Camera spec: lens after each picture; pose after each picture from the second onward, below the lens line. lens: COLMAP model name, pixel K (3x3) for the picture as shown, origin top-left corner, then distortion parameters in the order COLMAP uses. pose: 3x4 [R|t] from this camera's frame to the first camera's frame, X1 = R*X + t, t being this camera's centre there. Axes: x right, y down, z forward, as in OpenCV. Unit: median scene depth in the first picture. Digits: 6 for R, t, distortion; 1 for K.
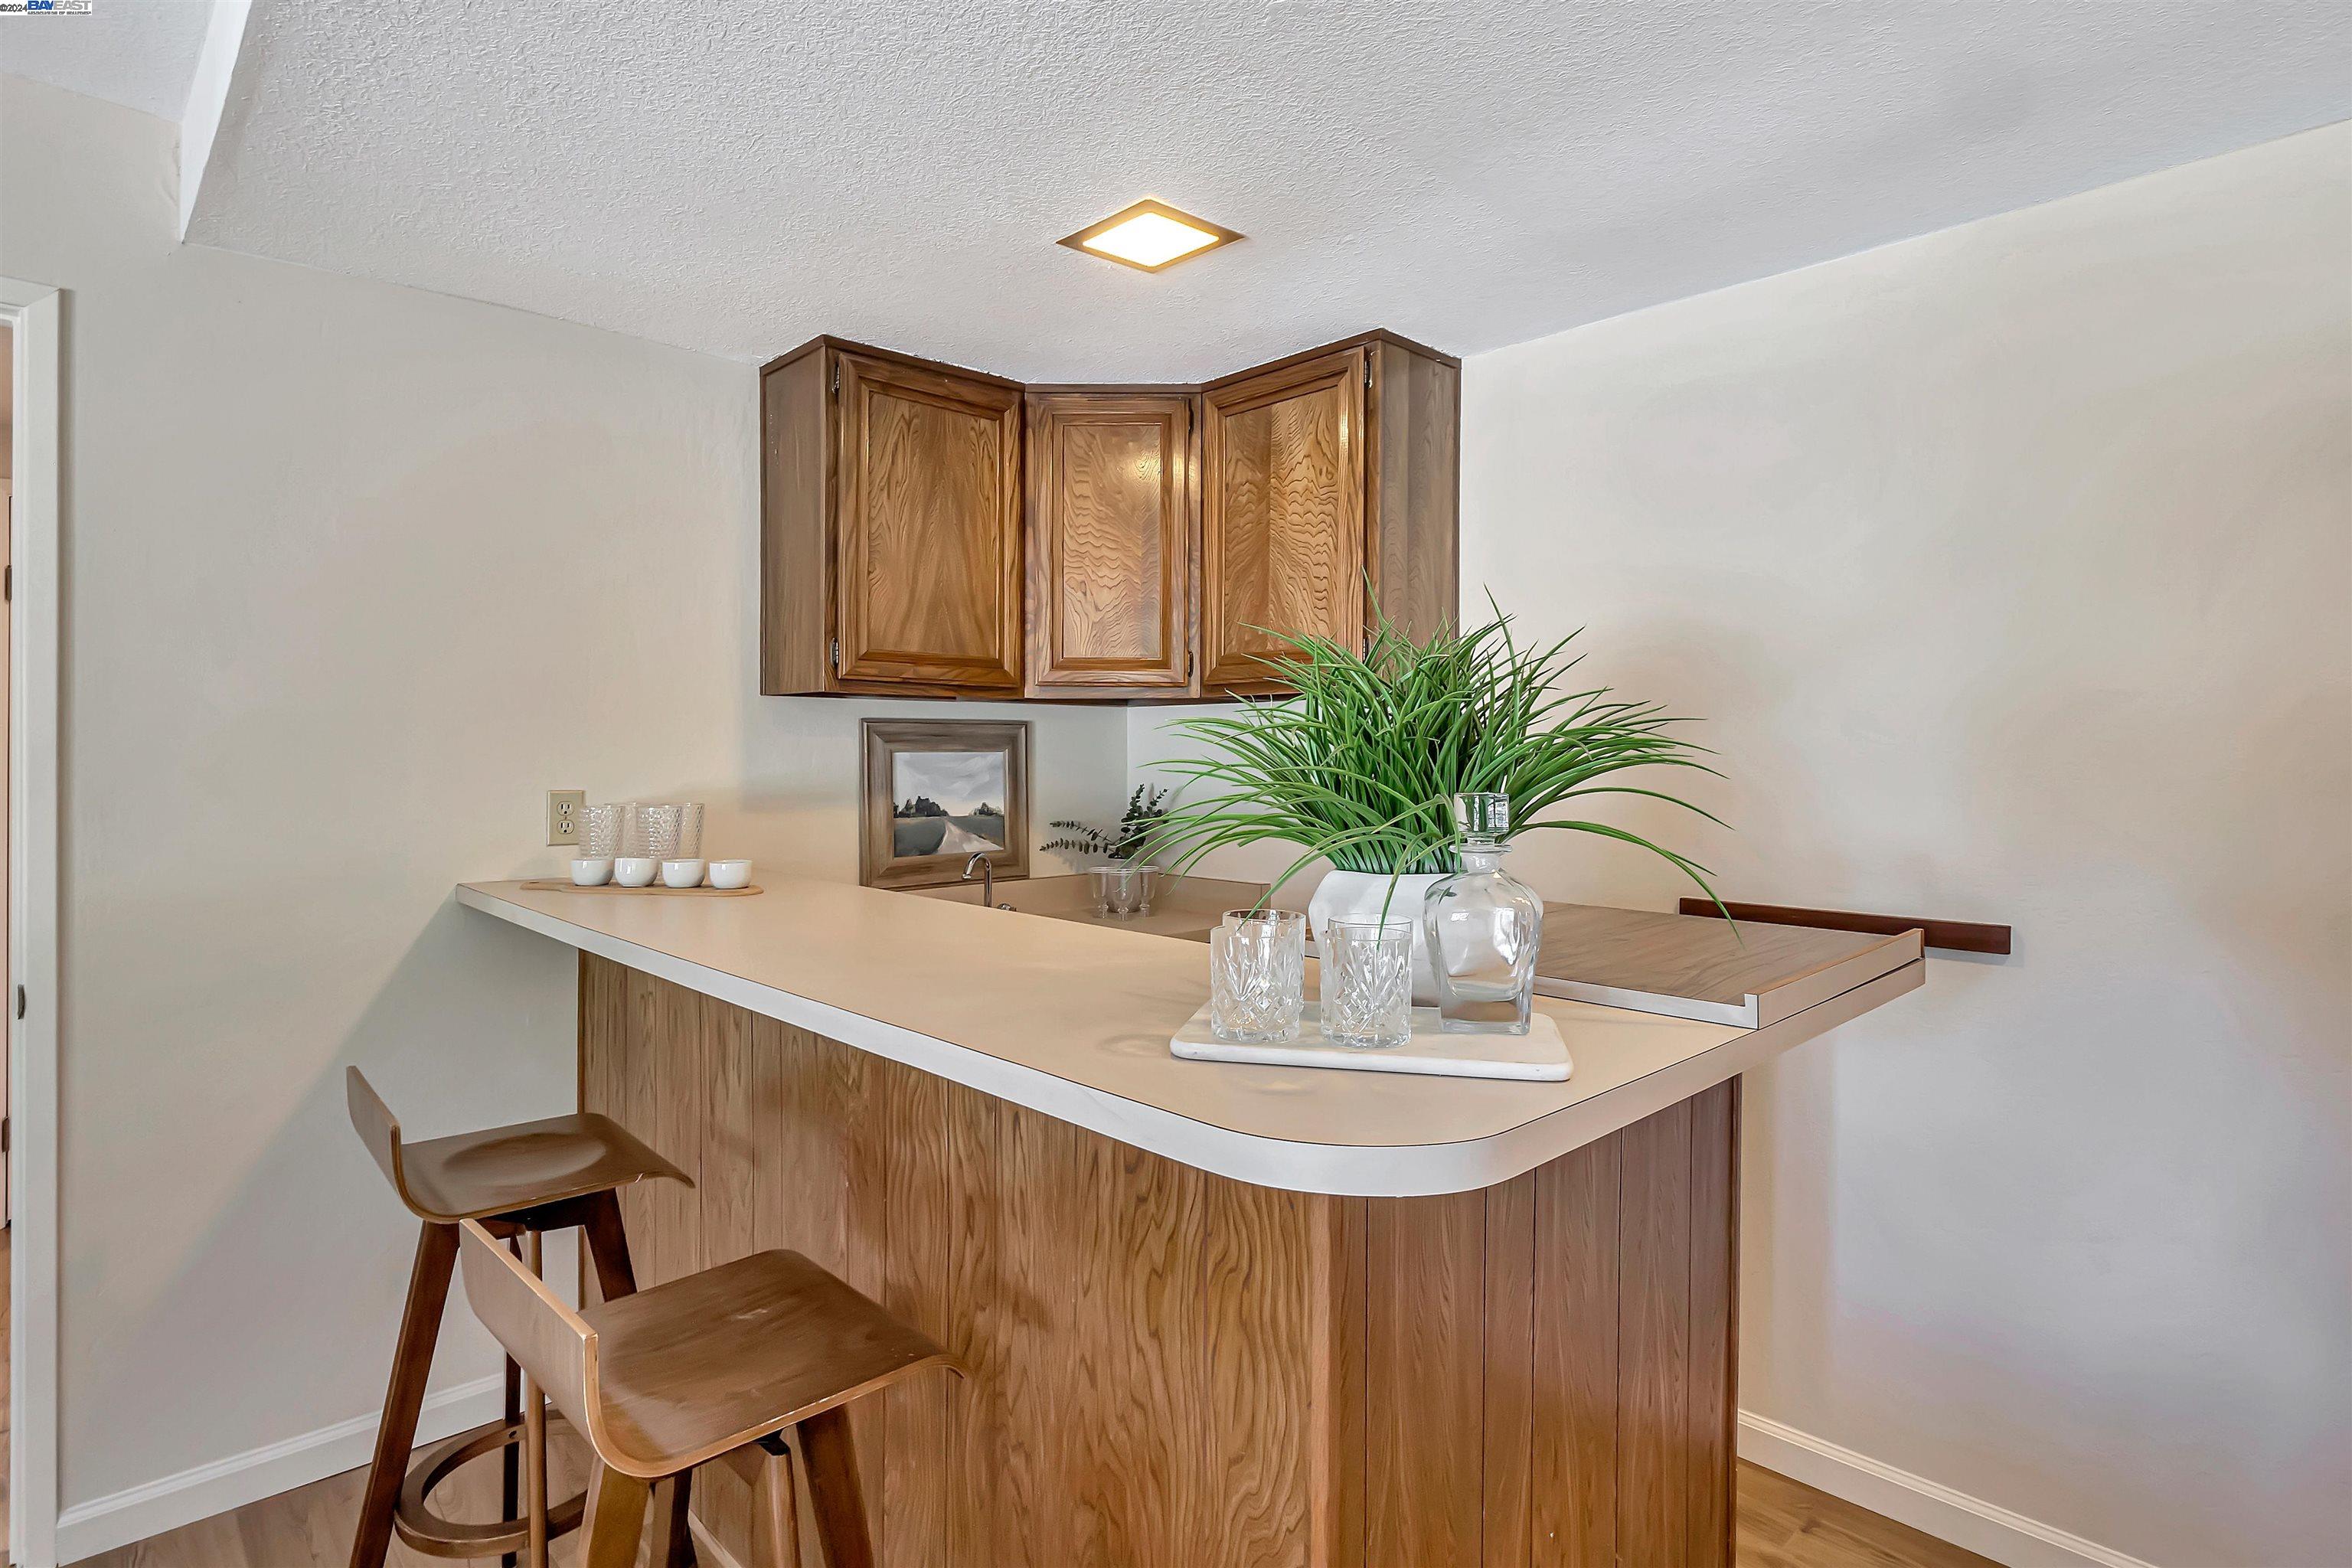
lens RADIAL K [[1234.7, 0, 1180.5], [0, 1234.7, 771.5], [0, 0, 1]] dist [-0.002472, 0.002456]
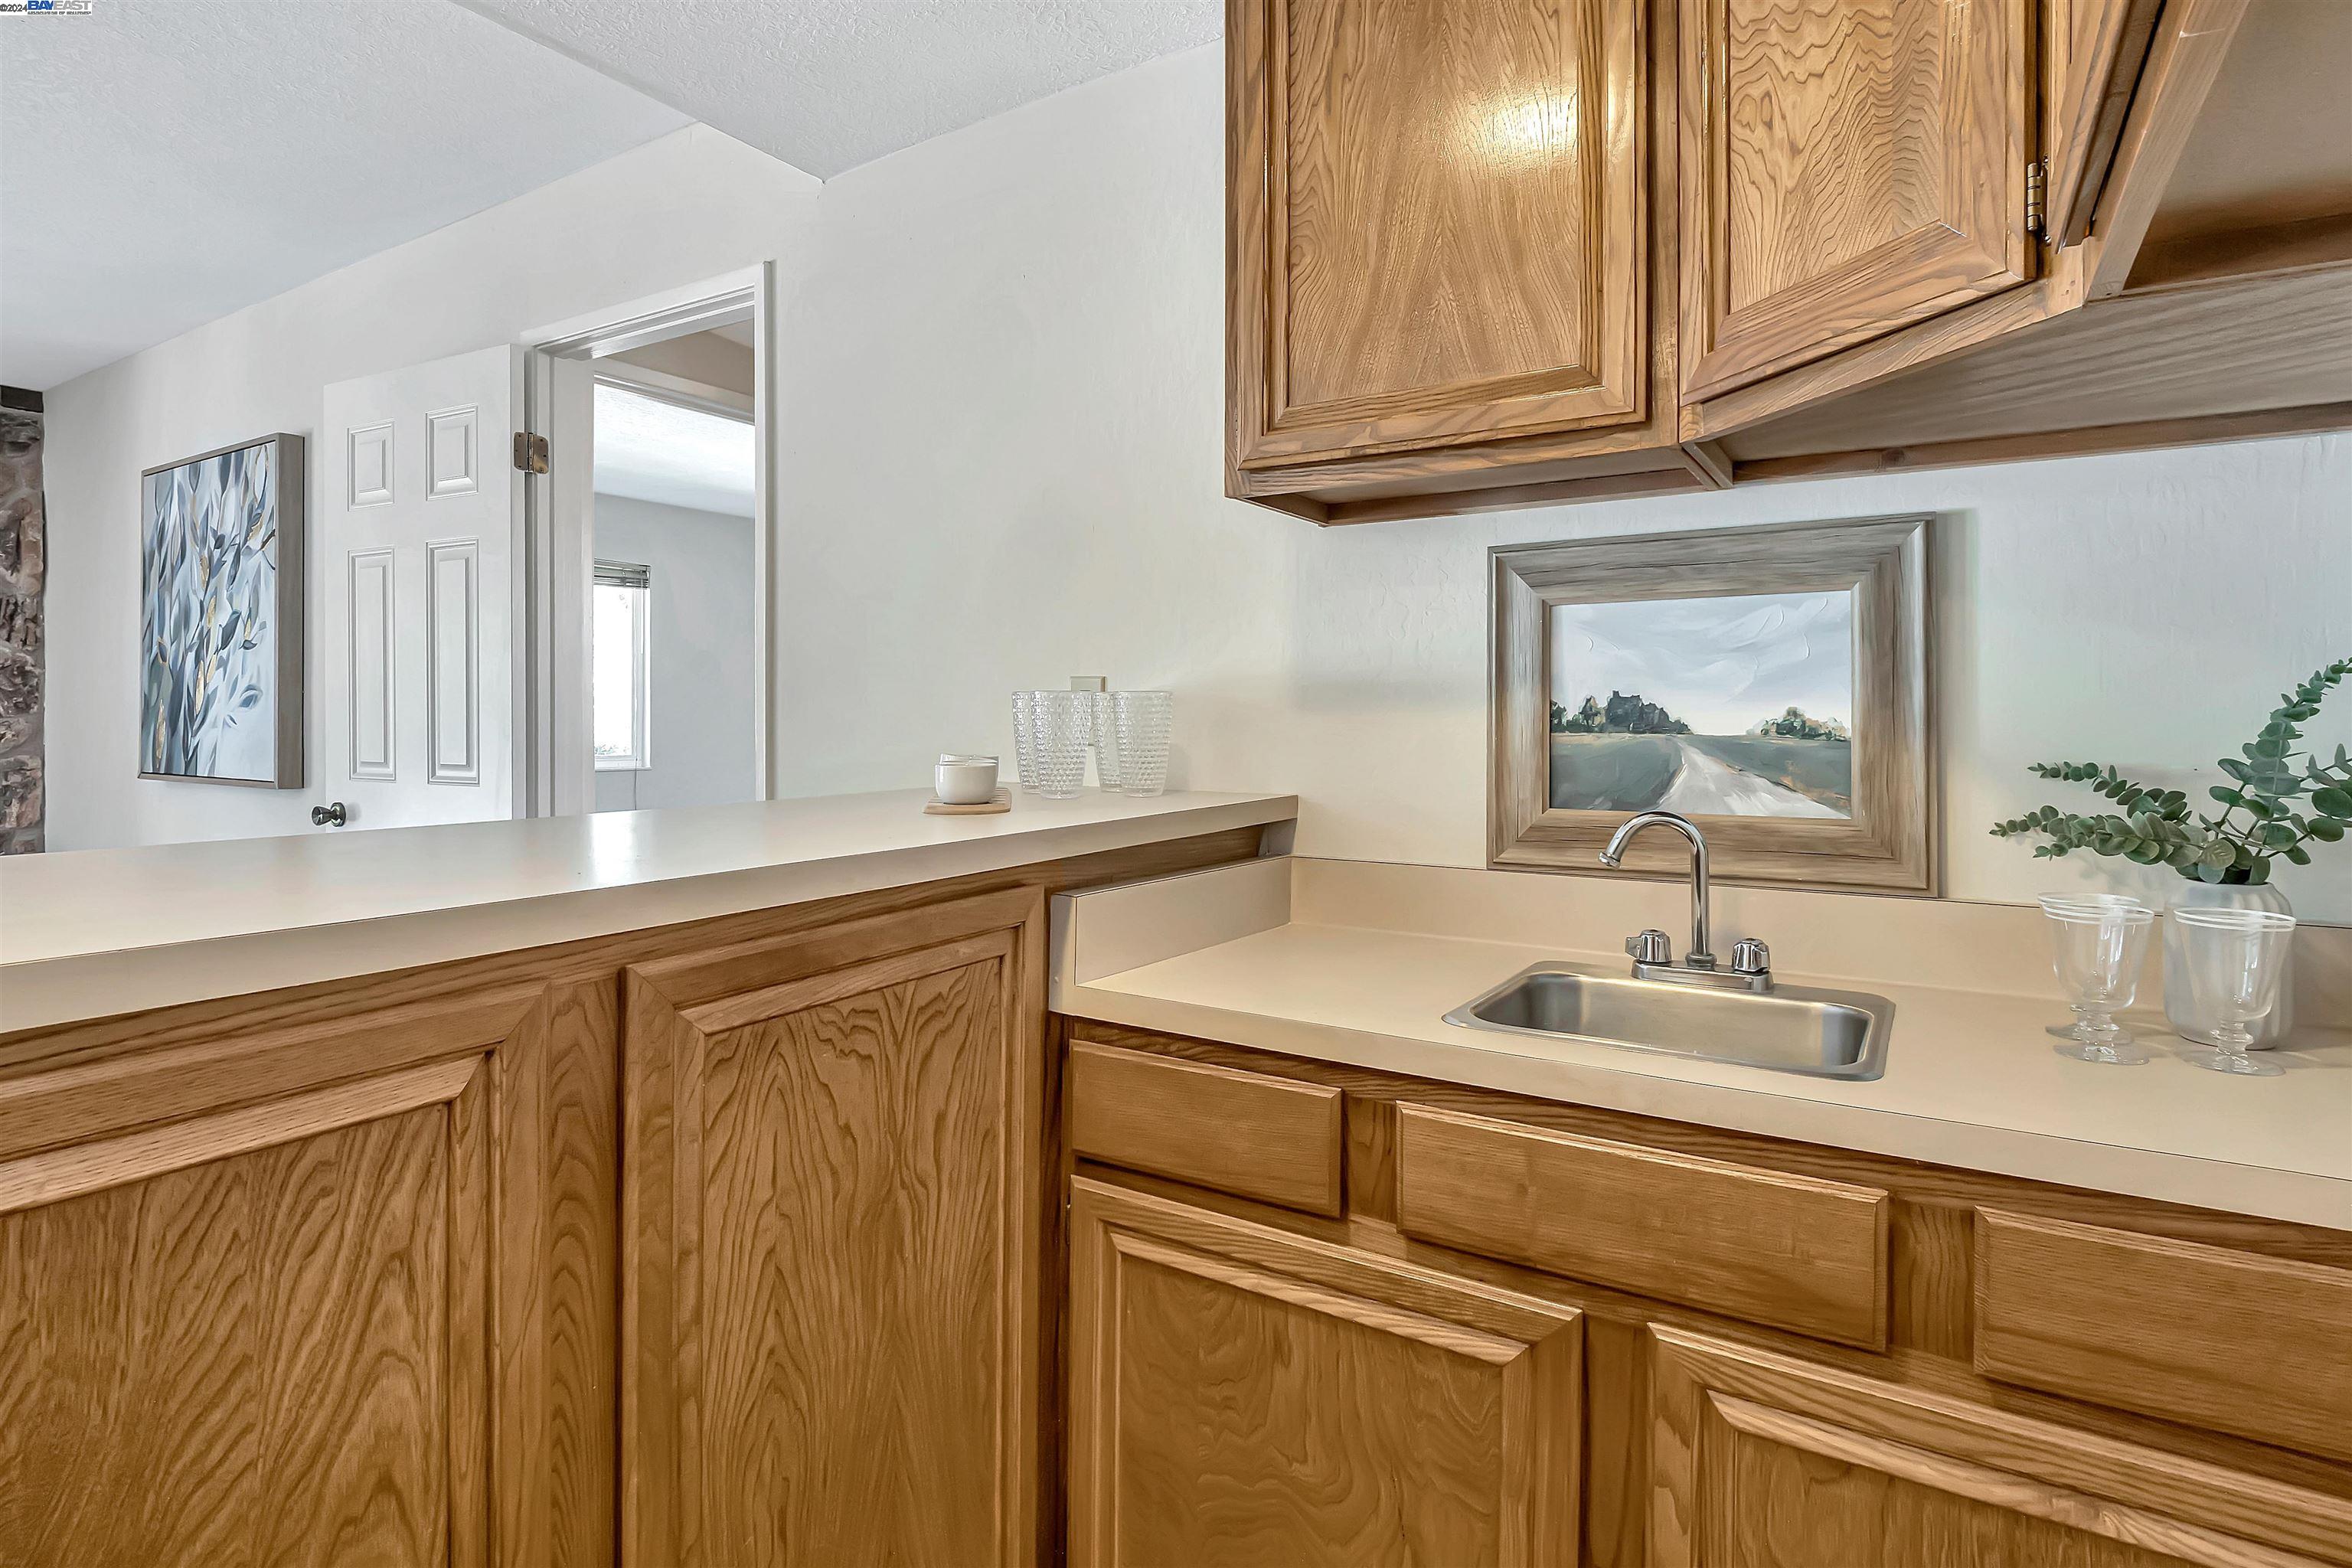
lens RADIAL K [[1234.7, 0, 1141.3], [0, 1234.7, 716.3], [0, 0, 1]] dist [-0.002472, 0.002456]
pose [[0.231838, -0.001611, -0.972753, 0.223780], [-0.014734, 0.999878, -0.005168, 0.035098], [0.972643, 0.015531, 0.231786, 0.691838]]
